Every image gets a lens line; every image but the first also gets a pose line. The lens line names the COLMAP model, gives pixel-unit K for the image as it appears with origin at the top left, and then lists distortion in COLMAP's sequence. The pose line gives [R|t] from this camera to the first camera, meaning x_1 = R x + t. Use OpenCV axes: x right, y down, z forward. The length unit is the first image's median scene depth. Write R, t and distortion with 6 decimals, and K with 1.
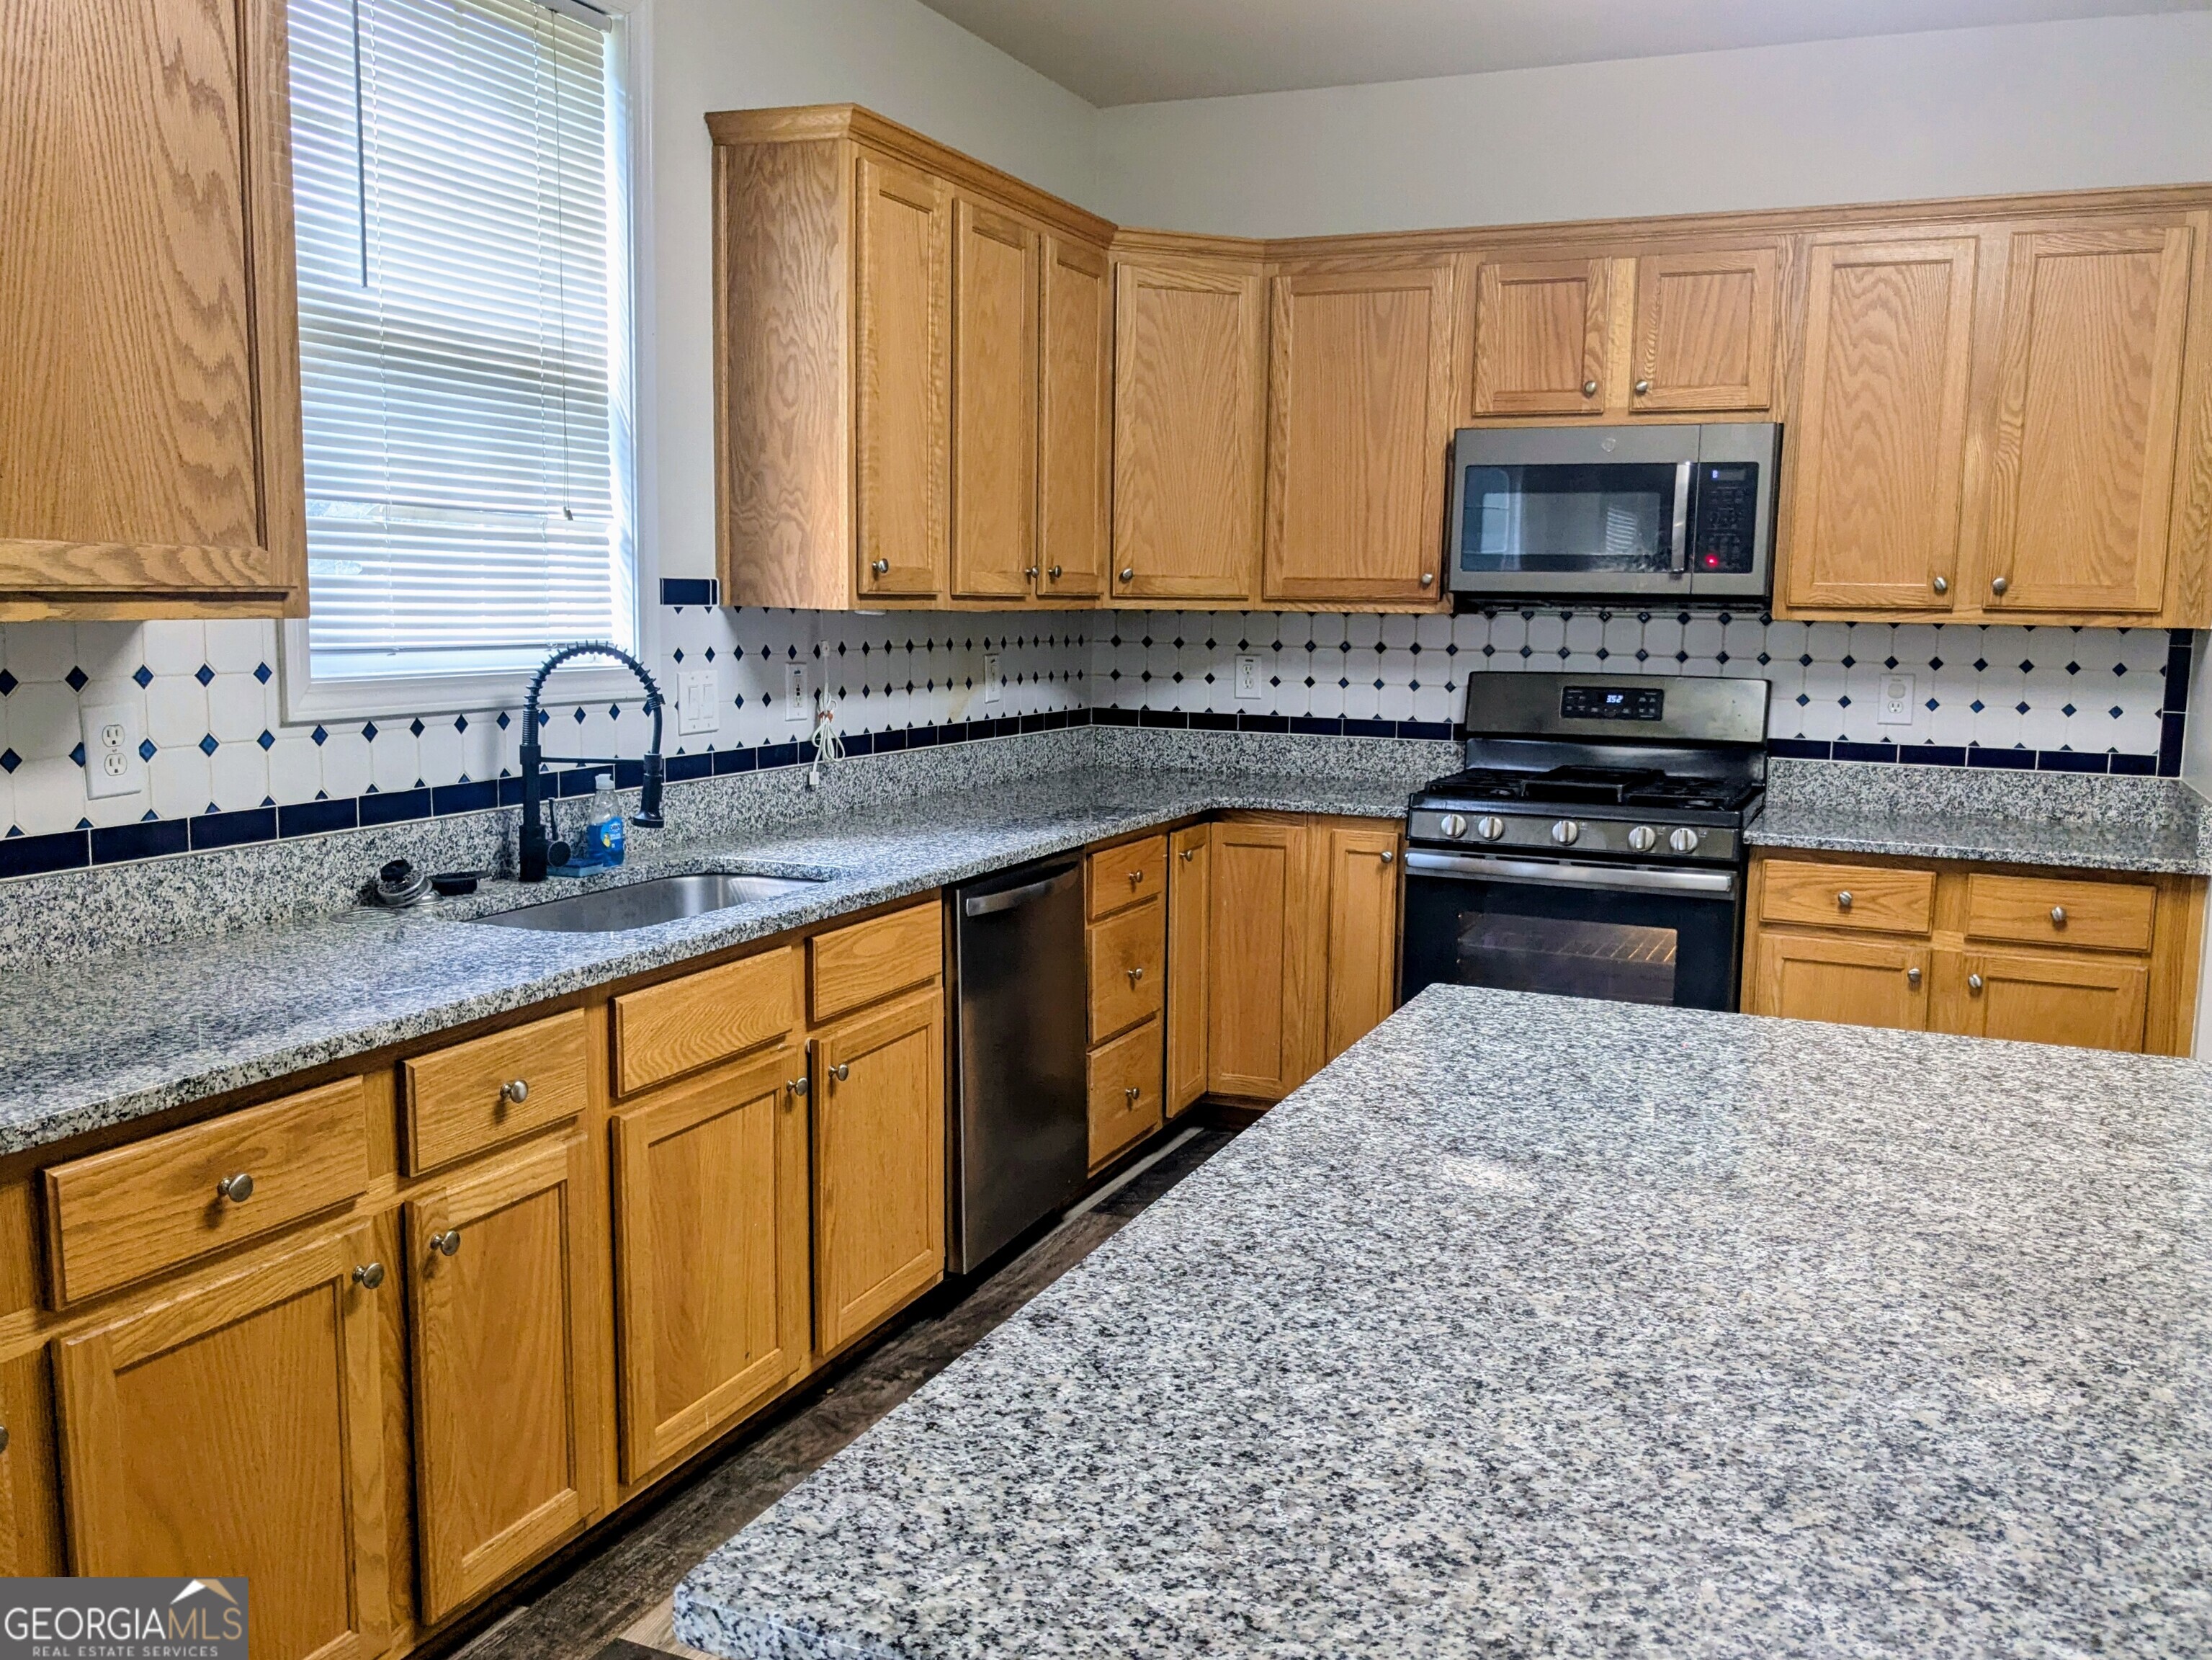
lens RADIAL K [[1835.5, 0, 1106.0], [0, 1835.5, 830.0], [0, 0, 1]] dist [0.051953, -0.106447]
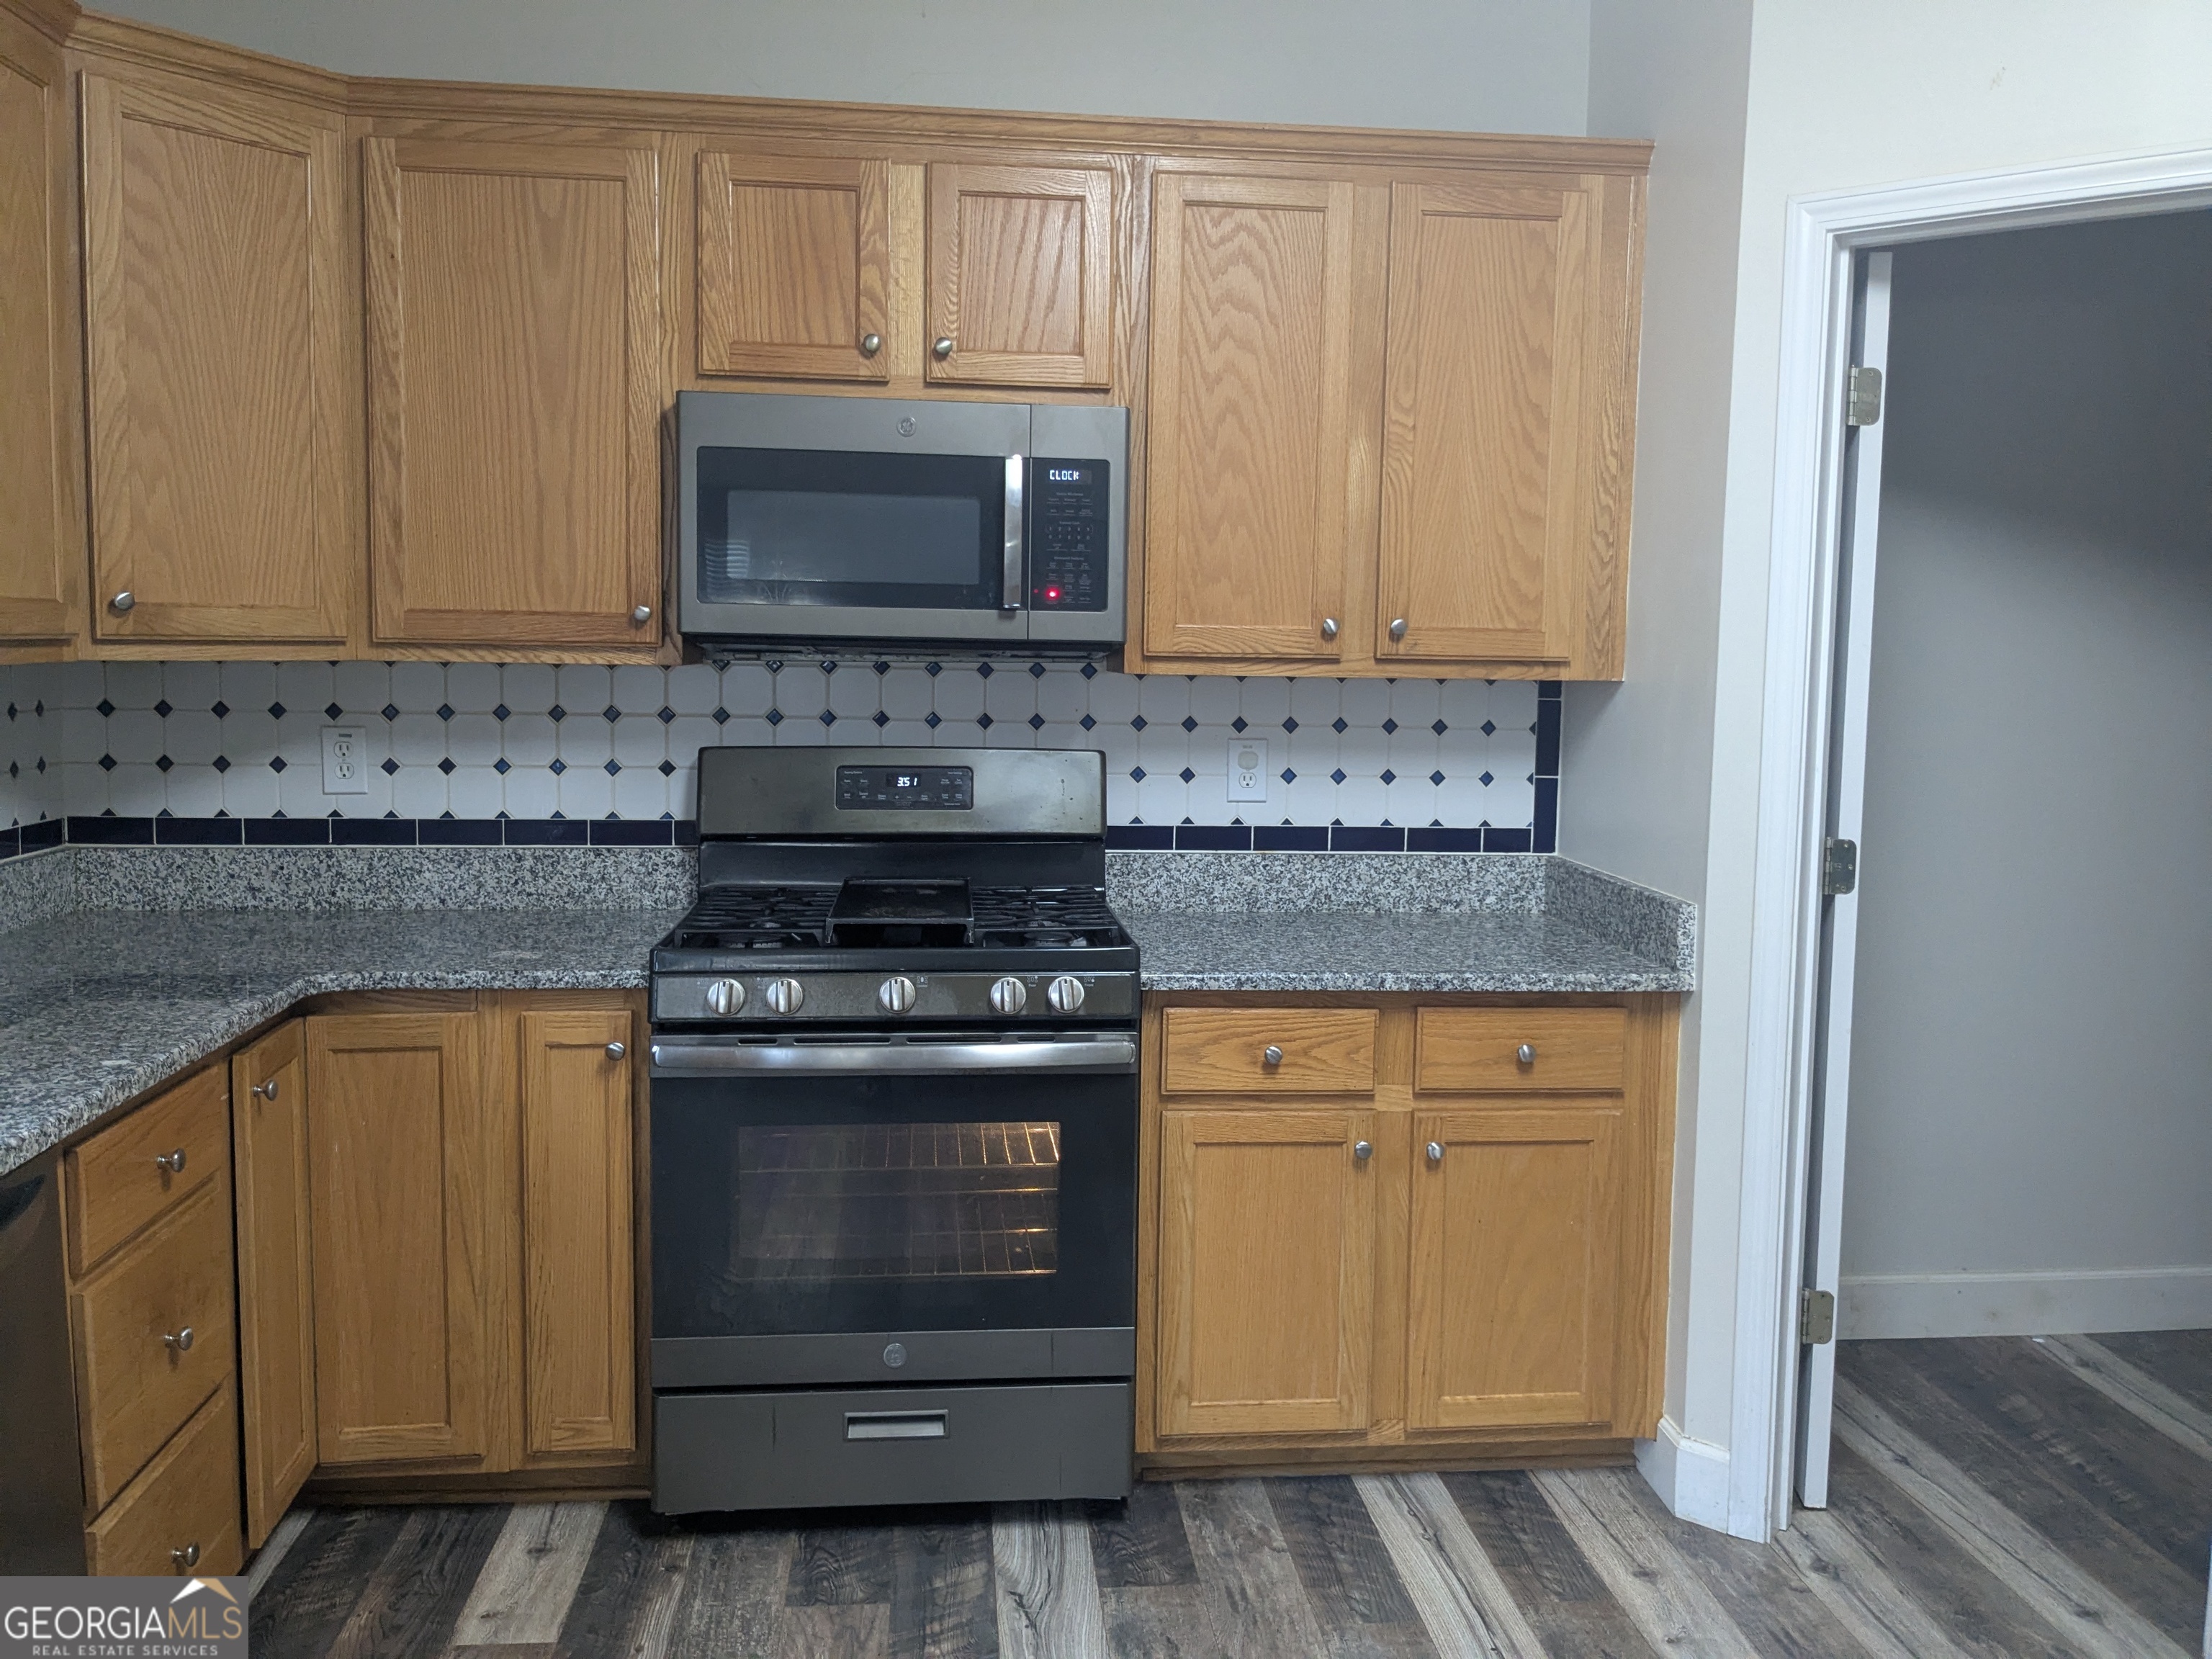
lens RADIAL K [[1781.5, 0, 1118.9], [0, 1781.5, 785.9], [0, 0, 1]] dist [0.051097, -0.089984]
pose [[0.868248, -0.042277, 0.494327, 0.002134], [0.060031, 0.997994, -0.020088, -0.053329], [-0.492486, 0.047116, 0.869044, 0.371911]]
